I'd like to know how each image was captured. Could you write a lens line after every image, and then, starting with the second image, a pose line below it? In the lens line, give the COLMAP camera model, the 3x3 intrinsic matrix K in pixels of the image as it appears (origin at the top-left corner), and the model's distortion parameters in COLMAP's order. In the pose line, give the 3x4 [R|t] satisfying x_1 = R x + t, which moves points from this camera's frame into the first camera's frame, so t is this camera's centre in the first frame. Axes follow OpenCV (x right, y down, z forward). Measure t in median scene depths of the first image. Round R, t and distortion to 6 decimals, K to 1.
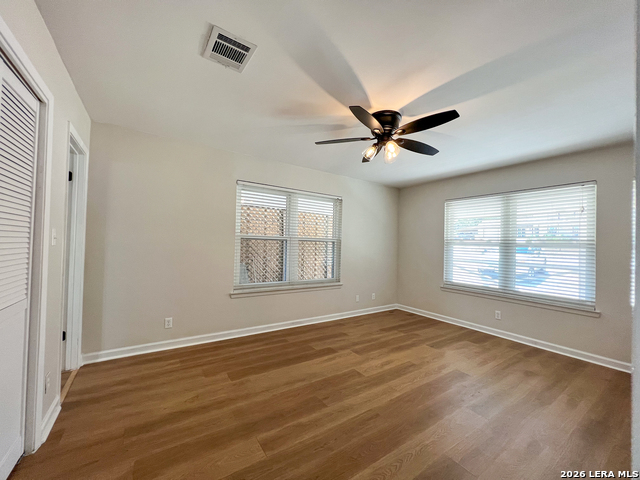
lens RADIAL K [[256.2, 0, 320.0], [0, 256.2, 240.0], [0, 0, 1]] dist [-0.001543, -0.000314]
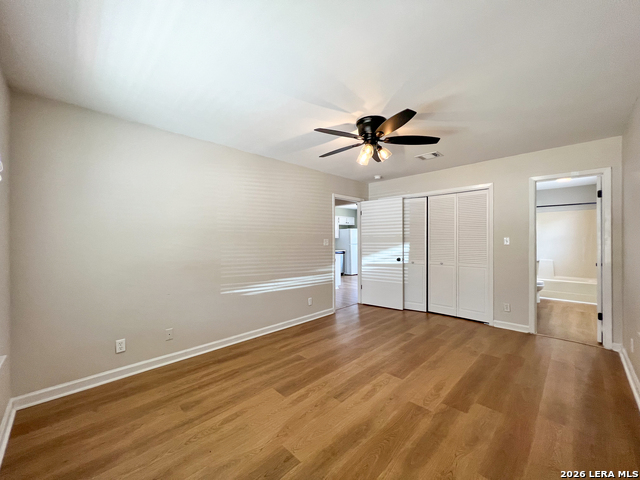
lens RADIAL K [[256.2, 0, 320.0], [0, 256.2, 240.0], [0, 0, 1]] dist [-0.001543, -0.000314]
pose [[-0.981876, -0.024913, -0.187881, 0.594121], [-0.021338, 0.999551, -0.021025, 0.037822], [0.188320, -0.016635, -0.981967, 1.825362]]
